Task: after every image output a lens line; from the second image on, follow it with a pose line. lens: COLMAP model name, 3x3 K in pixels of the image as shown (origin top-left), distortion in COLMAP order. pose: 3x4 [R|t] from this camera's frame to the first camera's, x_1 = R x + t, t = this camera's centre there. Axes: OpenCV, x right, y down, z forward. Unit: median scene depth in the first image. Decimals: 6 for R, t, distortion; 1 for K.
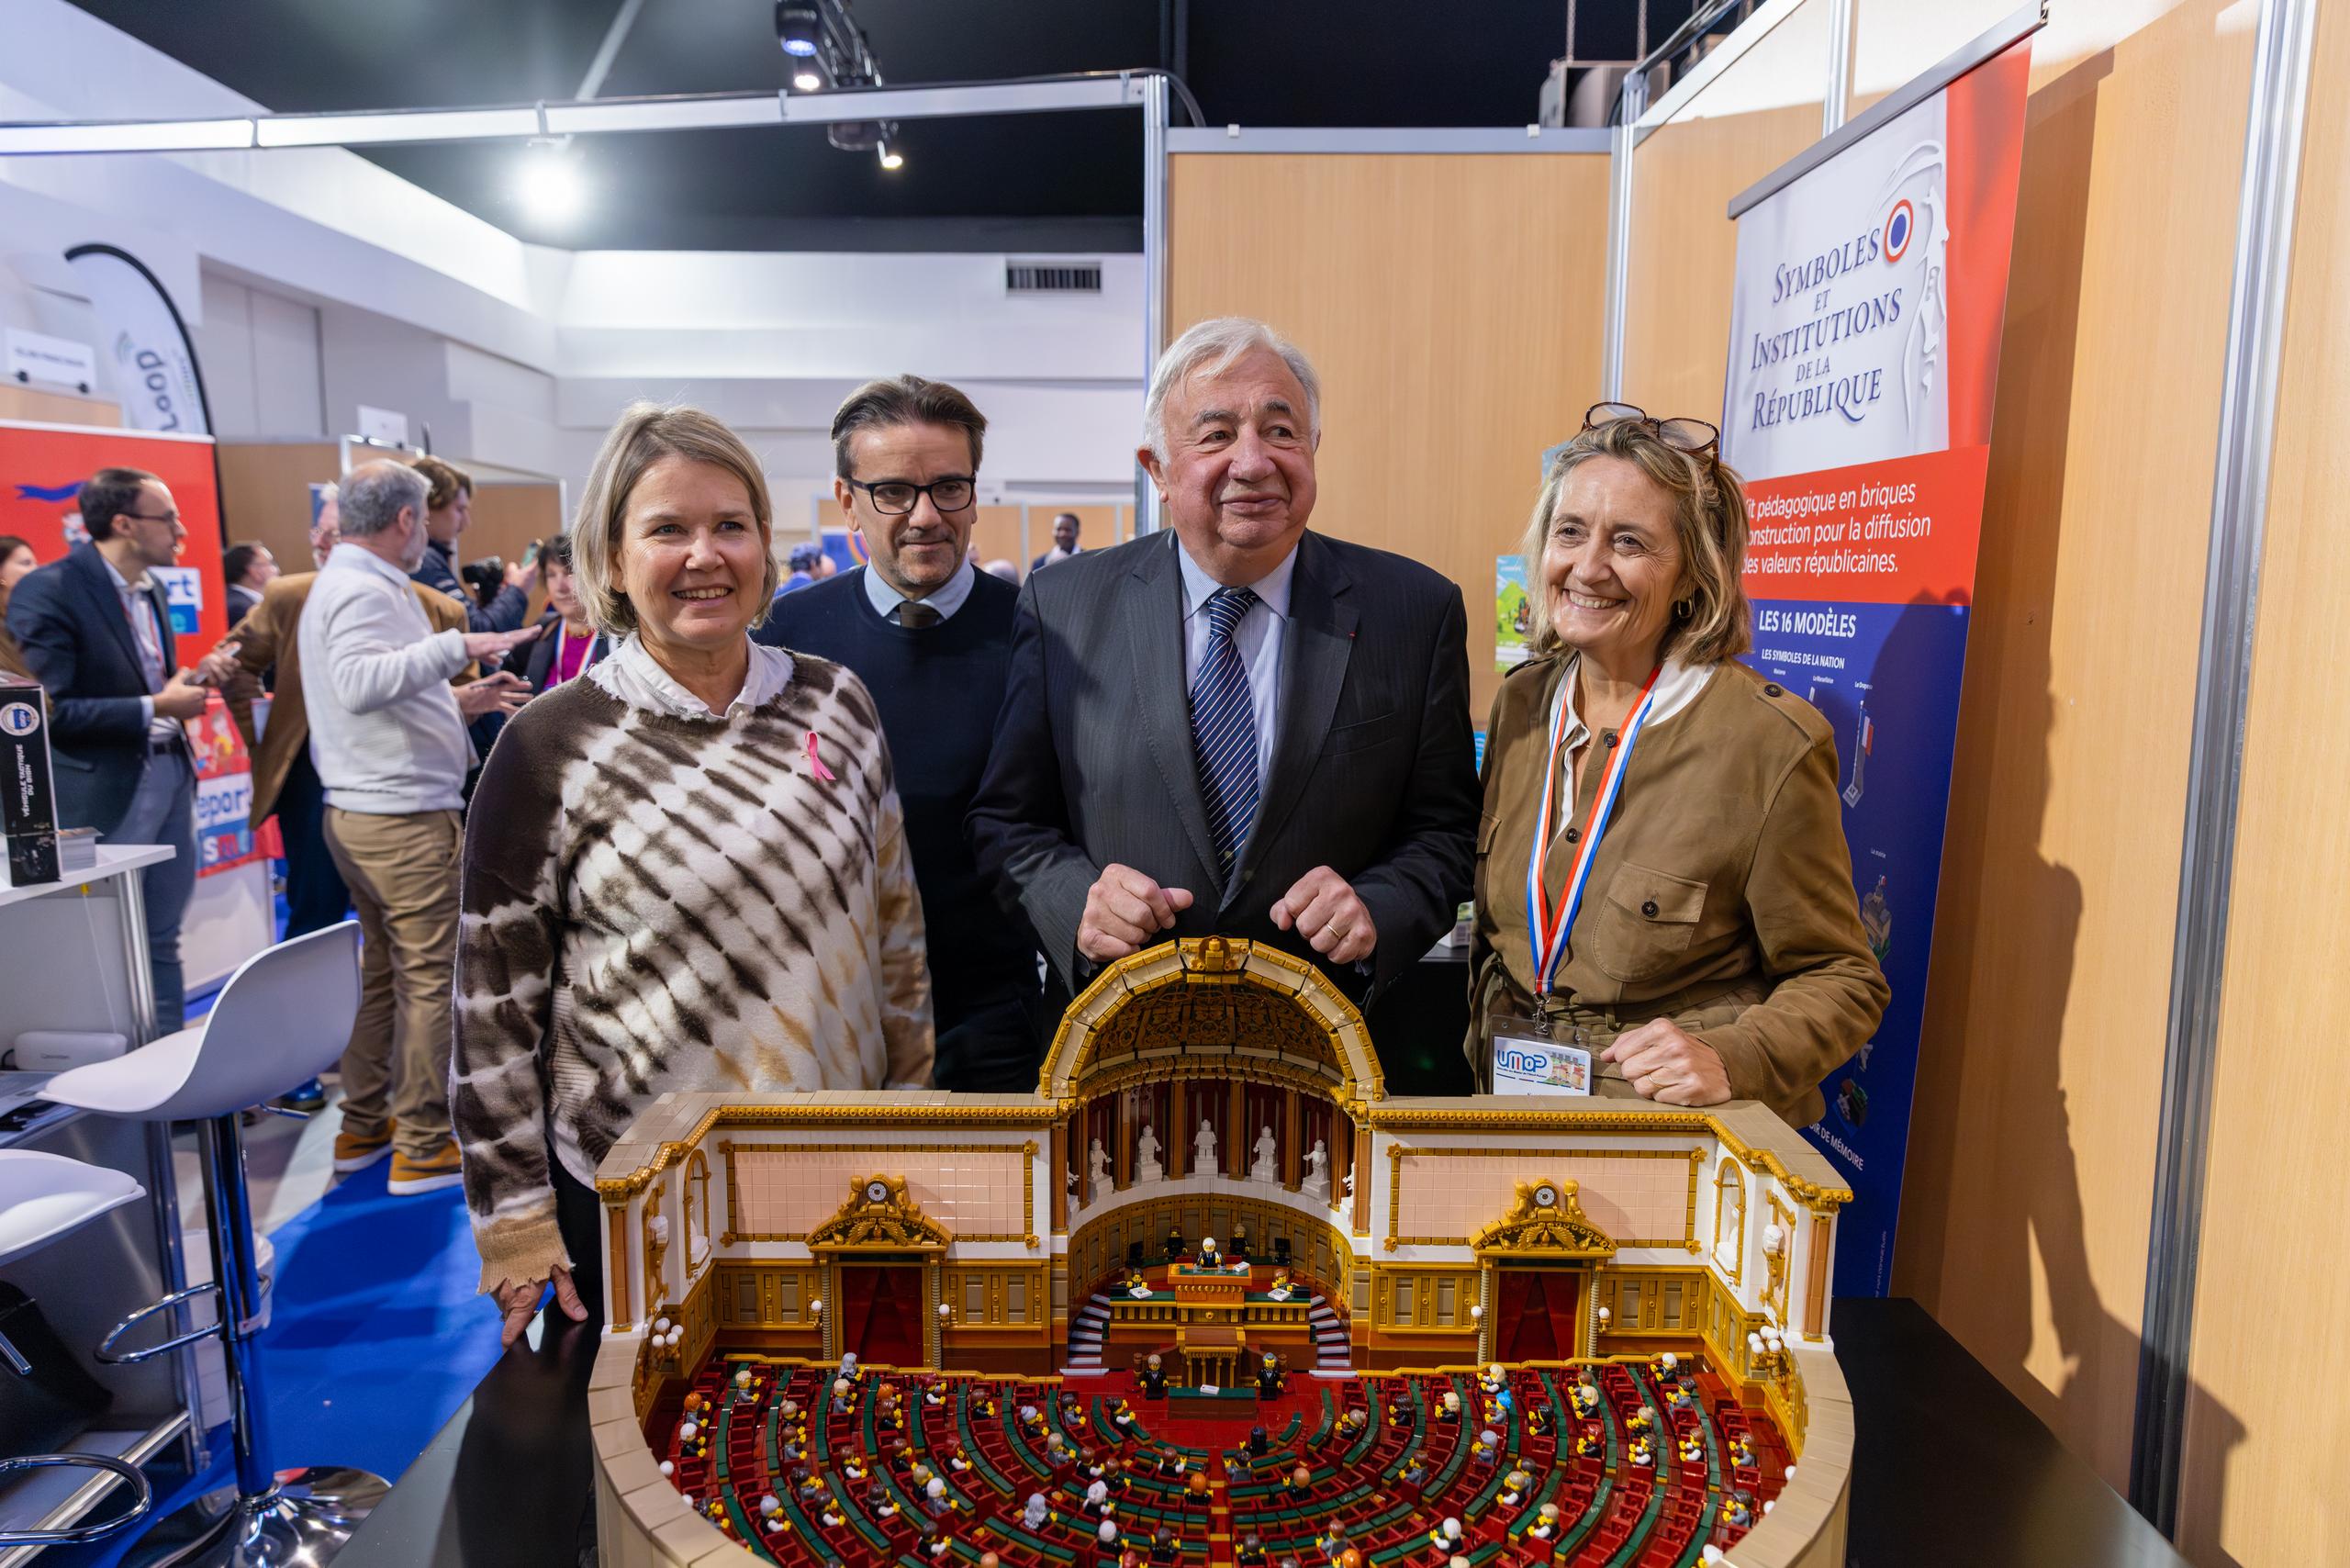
lens RADIAL K [[1659.8, 0, 1173.7], [0, 1659.8, 790.3], [0, 0, 1]] dist [-0.011088, -0.001498]
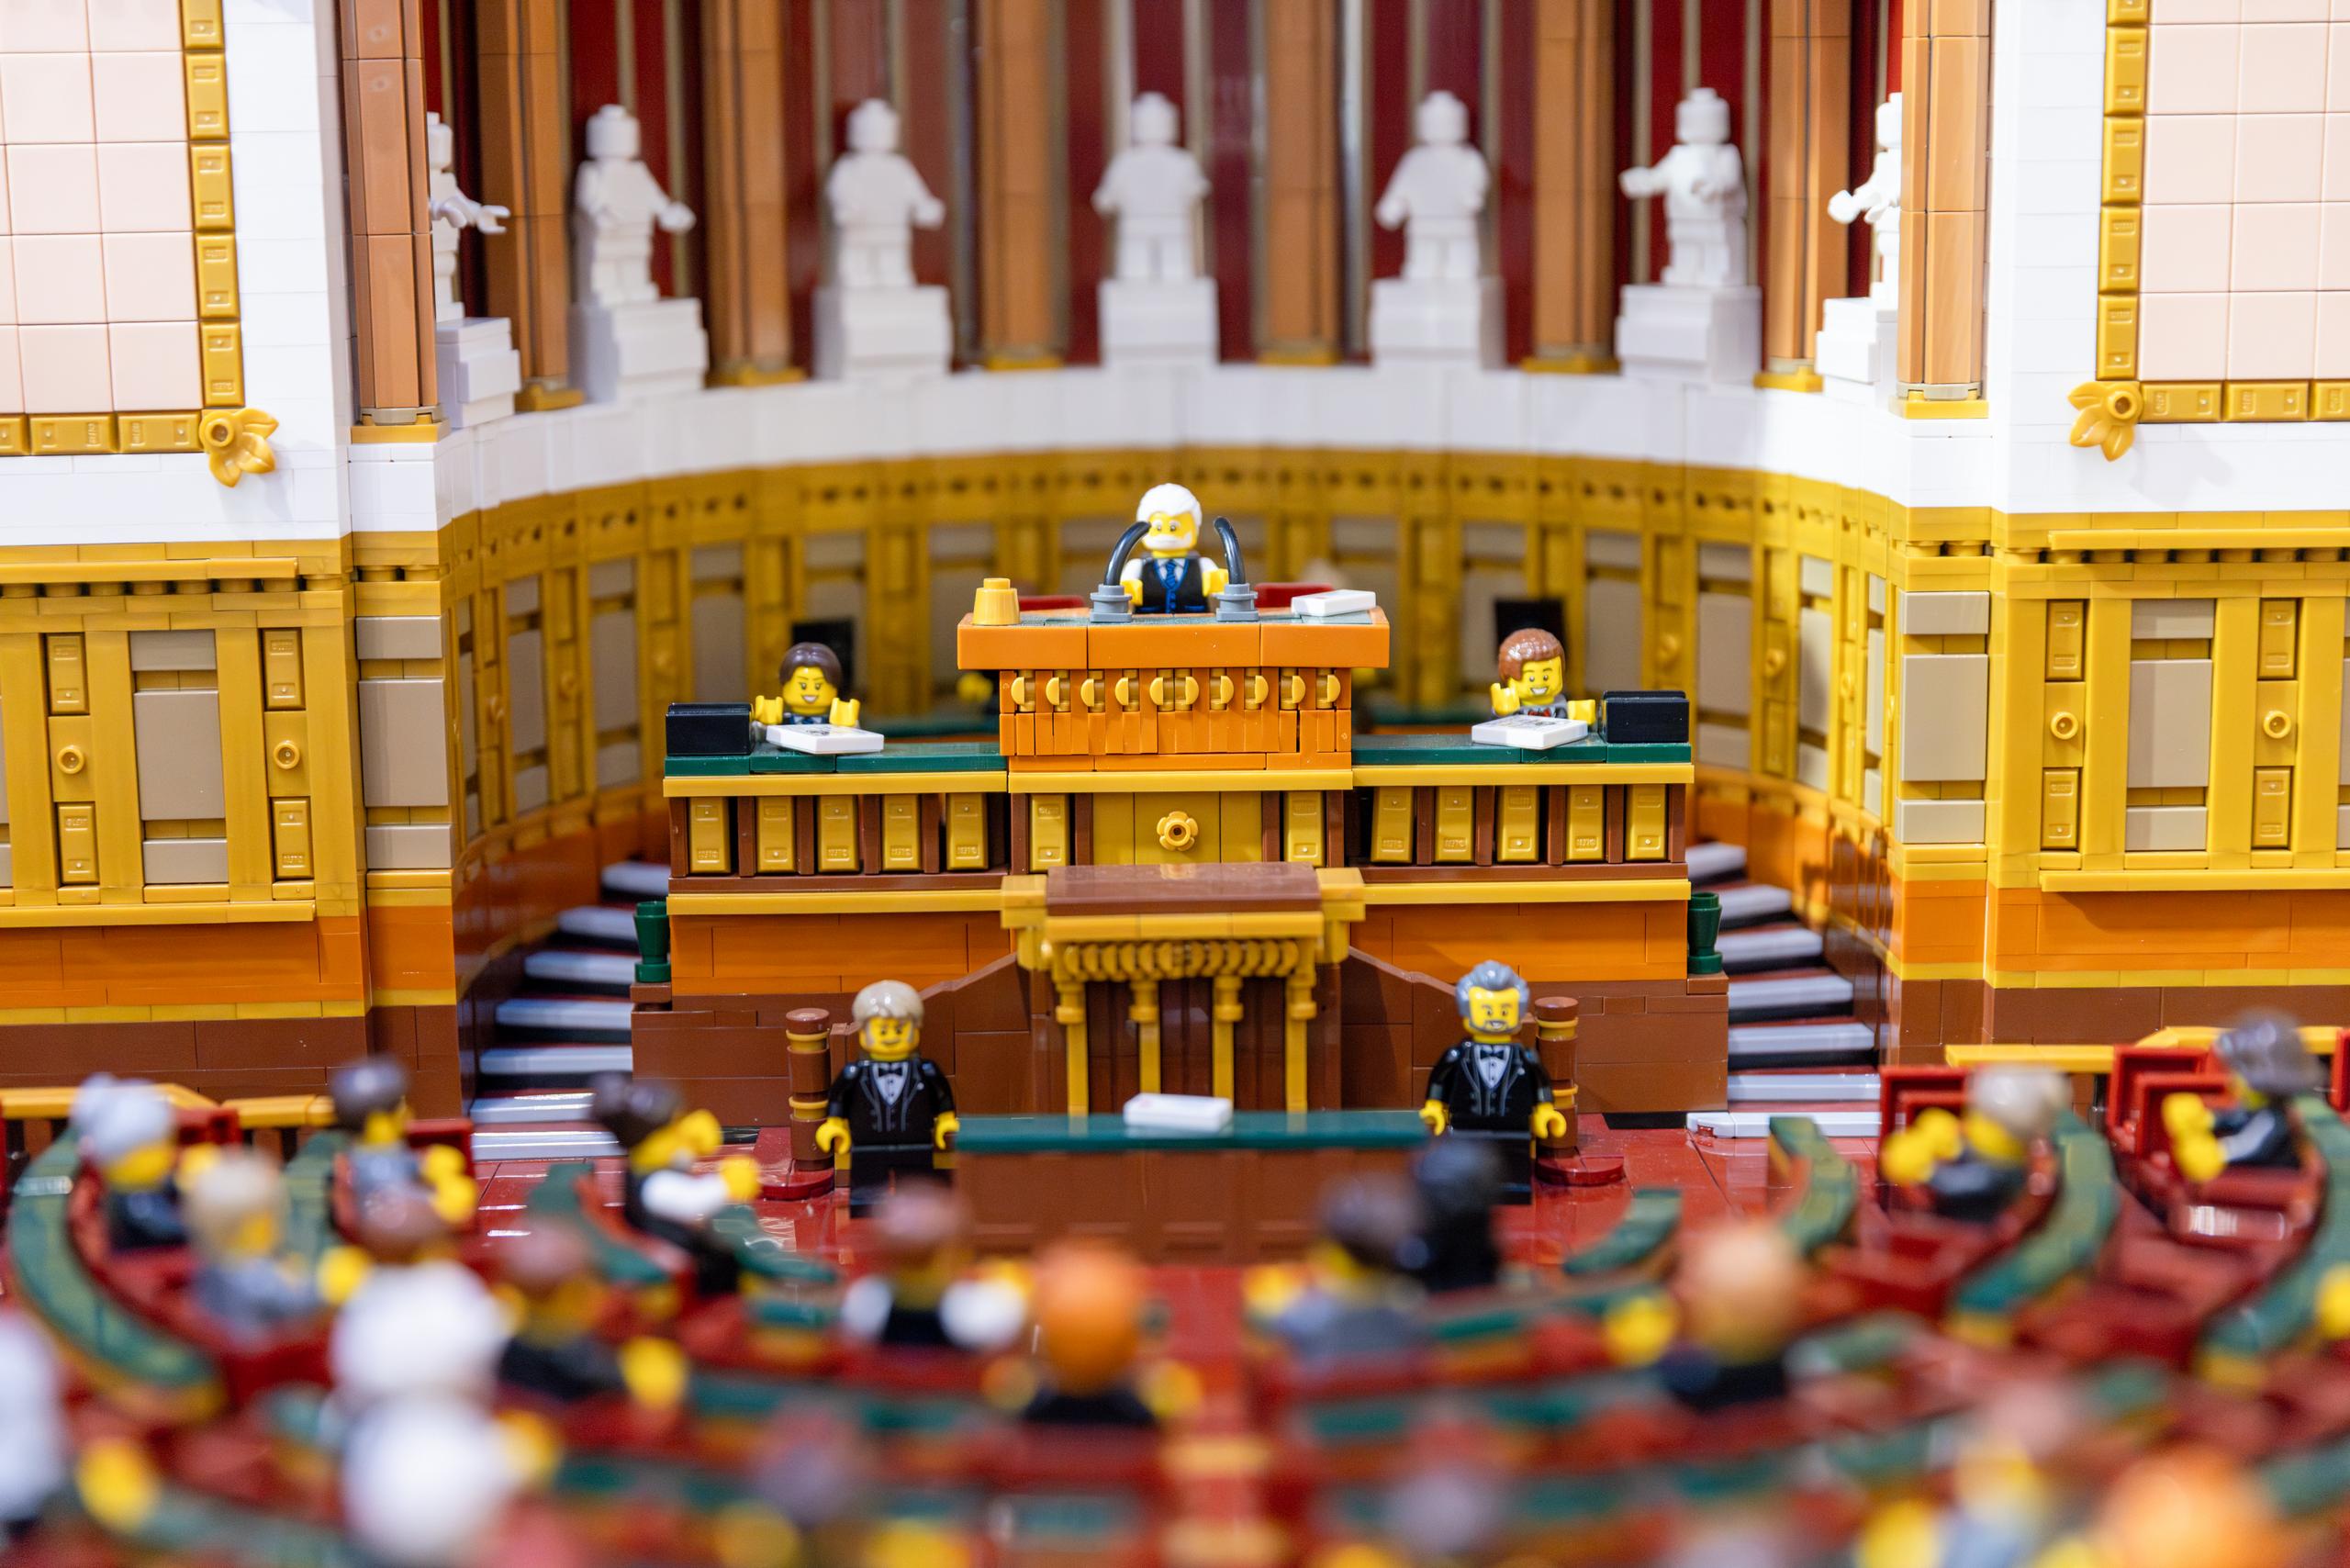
lens RADIAL K [[4570.5, 0, 1174.7], [0, 4570.5, 784.7], [0, 0, 1]] dist [-0.027575, 0.000000]
pose [[0.999649, -0.025228, 0.008064, 0.017106], [0.024644, 0.997529, 0.065794, 0.274771], [-0.009704, -0.065572, 0.997801, 0.461761]]
